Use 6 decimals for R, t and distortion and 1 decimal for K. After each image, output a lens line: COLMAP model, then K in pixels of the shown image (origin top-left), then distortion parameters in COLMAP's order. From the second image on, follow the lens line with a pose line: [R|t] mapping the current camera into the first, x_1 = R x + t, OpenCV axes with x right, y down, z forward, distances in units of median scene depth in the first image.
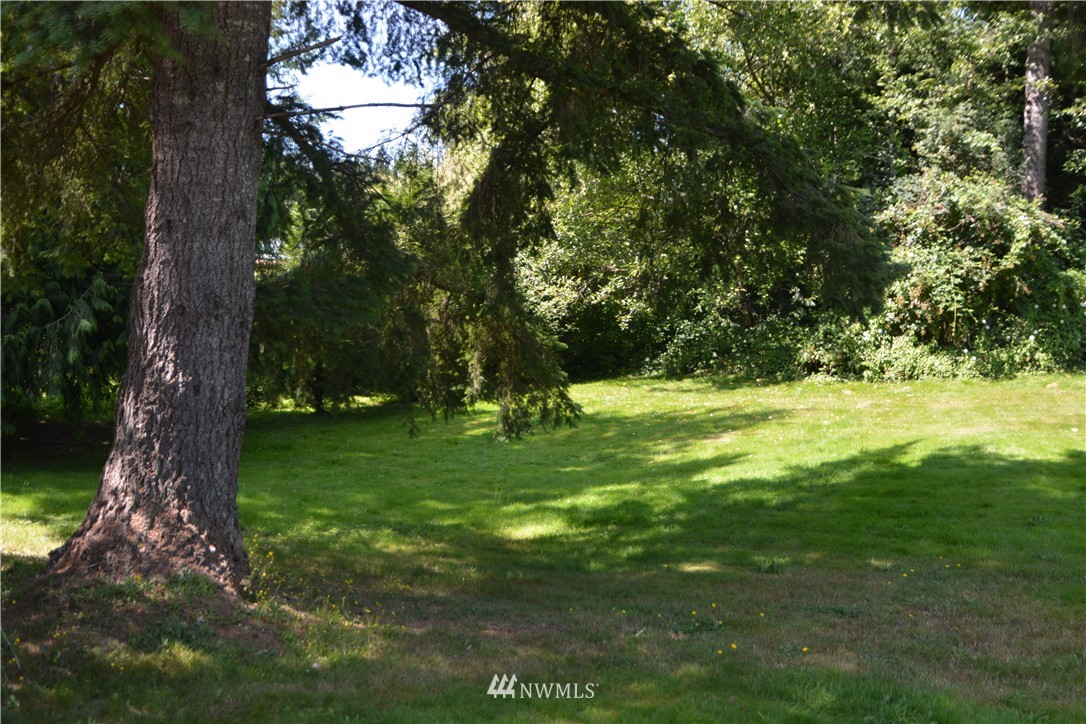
lens RADIAL K [[1126.1, 0, 547.9], [0, 1126.1, 363.8], [0, 0, 1]] dist [-0.141098, 0.116184]
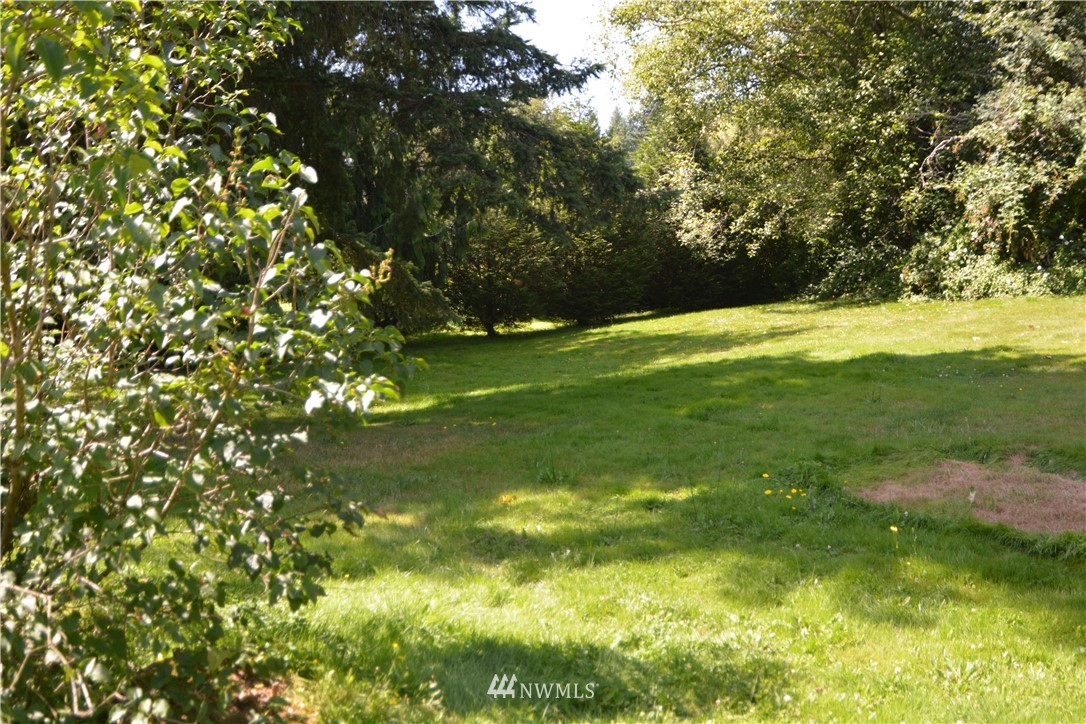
lens RADIAL K [[1126.1, 0, 547.9], [0, 1126.1, 363.8], [0, 0, 1]] dist [-0.141098, 0.116184]
pose [[0.920588, 0.002705, -0.390526, 0.345832], [0.018385, 0.998567, 0.050256, 0.016075], [0.390103, -0.053445, 0.919219, -0.071349]]
